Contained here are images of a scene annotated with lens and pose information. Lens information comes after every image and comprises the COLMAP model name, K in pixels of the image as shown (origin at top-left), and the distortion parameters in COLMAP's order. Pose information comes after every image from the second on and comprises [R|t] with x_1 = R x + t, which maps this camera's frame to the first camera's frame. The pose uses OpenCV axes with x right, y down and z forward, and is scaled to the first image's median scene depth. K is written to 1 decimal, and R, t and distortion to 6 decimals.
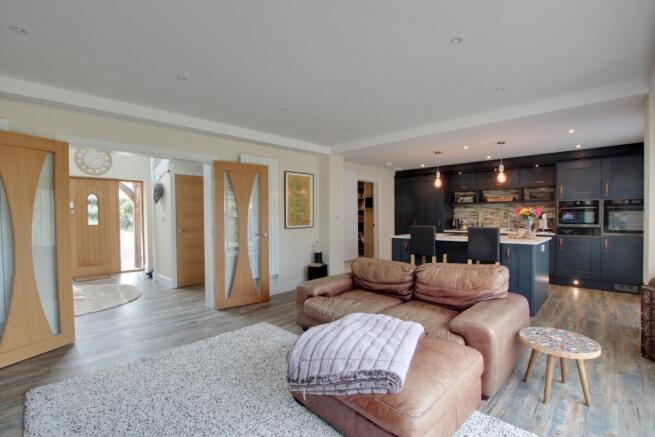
lens RADIAL K [[303.8, 0, 326.8], [0, 303.8, 220.7], [0, 0, 1]] dist [-0.027615, 0.001579]
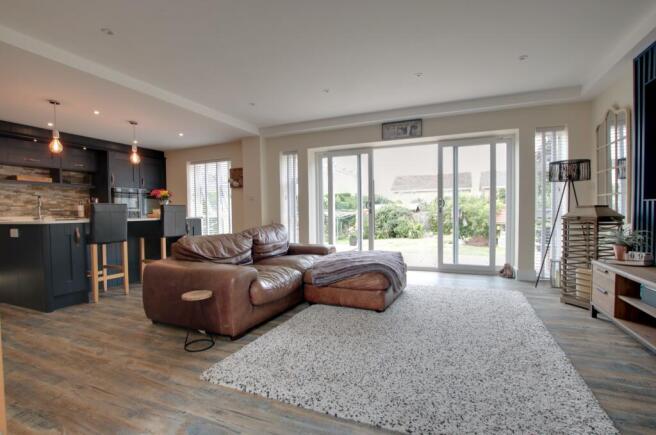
lens RADIAL K [[304.3, 0, 331.1], [0, 304.3, 217.5], [0, 0, 1]] dist [-0.027615, 0.001579]
pose [[-0.371622, -0.002721, 0.928380, -0.513976], [0.035579, 0.999219, 0.017170, 0.052024], [-0.927702, 0.039411, -0.371236, 0.674544]]
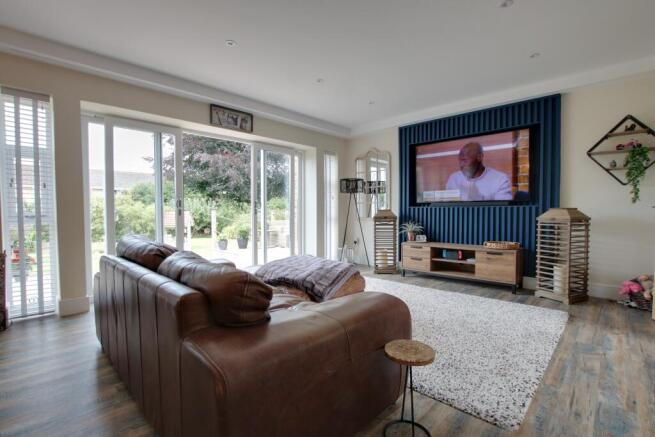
lens RADIAL K [[303.8, 0, 327.2], [0, 303.8, 221.9], [0, 0, 1]] dist [-0.027615, 0.001579]
pose [[-0.999833, 0.015565, -0.009560, 0.025303], [0.015028, 0.998432, 0.053922, 0.040648], [0.010384, 0.053769, -0.998499, 0.938614]]
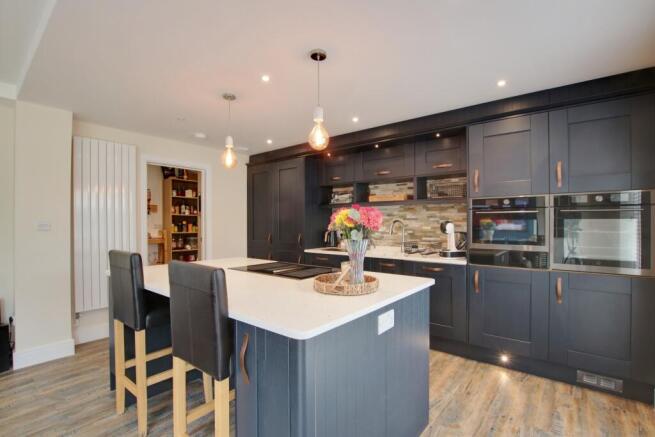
lens RADIAL K [[303.8, 0, 327.5], [0, 303.8, 219.9], [0, 0, 1]] dist [-0.027615, 0.001579]
pose [[0.997073, 0.005628, 0.076244, 0.491684], [-0.003755, 0.999688, -0.024694, -0.016137], [-0.076359, 0.024335, 0.996783, 0.504935]]
